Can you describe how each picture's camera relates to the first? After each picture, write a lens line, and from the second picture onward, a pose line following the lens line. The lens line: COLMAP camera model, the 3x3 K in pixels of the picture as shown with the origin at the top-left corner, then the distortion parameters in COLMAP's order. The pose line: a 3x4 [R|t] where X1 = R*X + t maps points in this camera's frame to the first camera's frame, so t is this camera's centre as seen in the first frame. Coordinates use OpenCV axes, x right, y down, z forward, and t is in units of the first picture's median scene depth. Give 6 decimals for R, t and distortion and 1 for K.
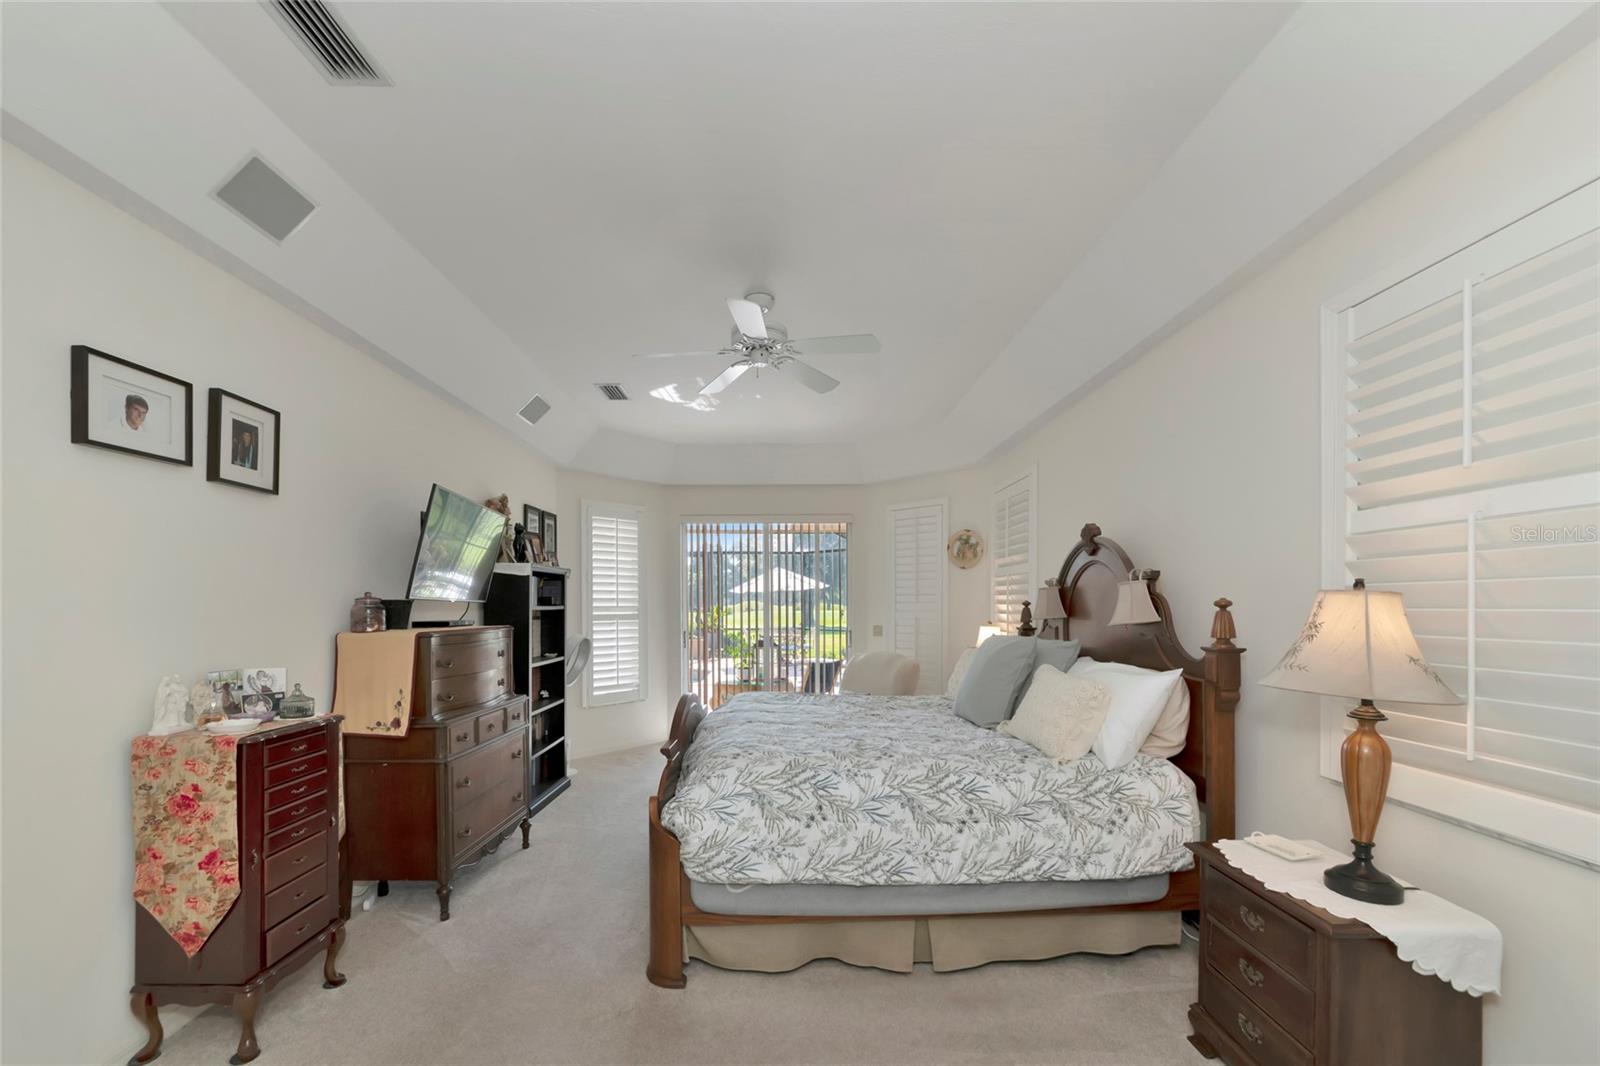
lens RADIAL K [[623.5, 0, 801.3], [0, 623.5, 603.7], [0, 0, 1]] dist [-0.011170, -0.000098]
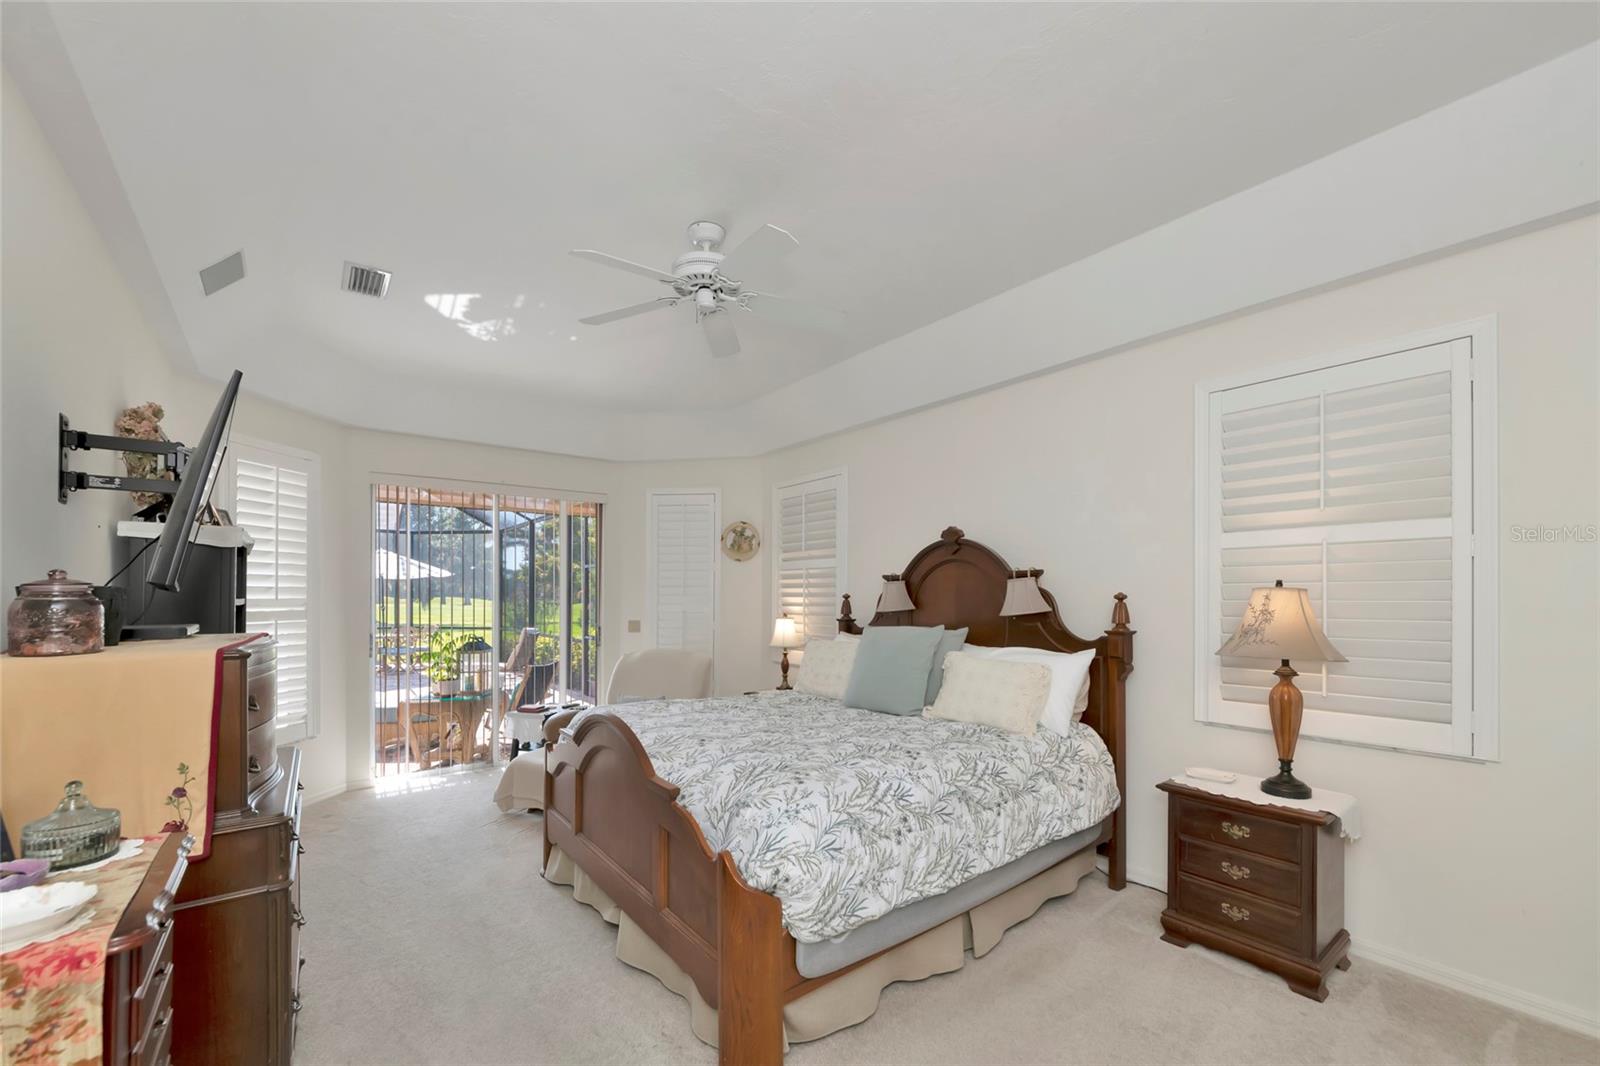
lens RADIAL K [[633.9, 0, 801.5], [0, 633.9, 591.8], [0, 0, 1]] dist [-0.008585, 0.000248]
pose [[0.800569, 0.006507, 0.599205, -0.647838], [-0.001997, 0.999964, -0.008190, 0.001573], [-0.599237, 0.005360, 0.800554, 0.344884]]
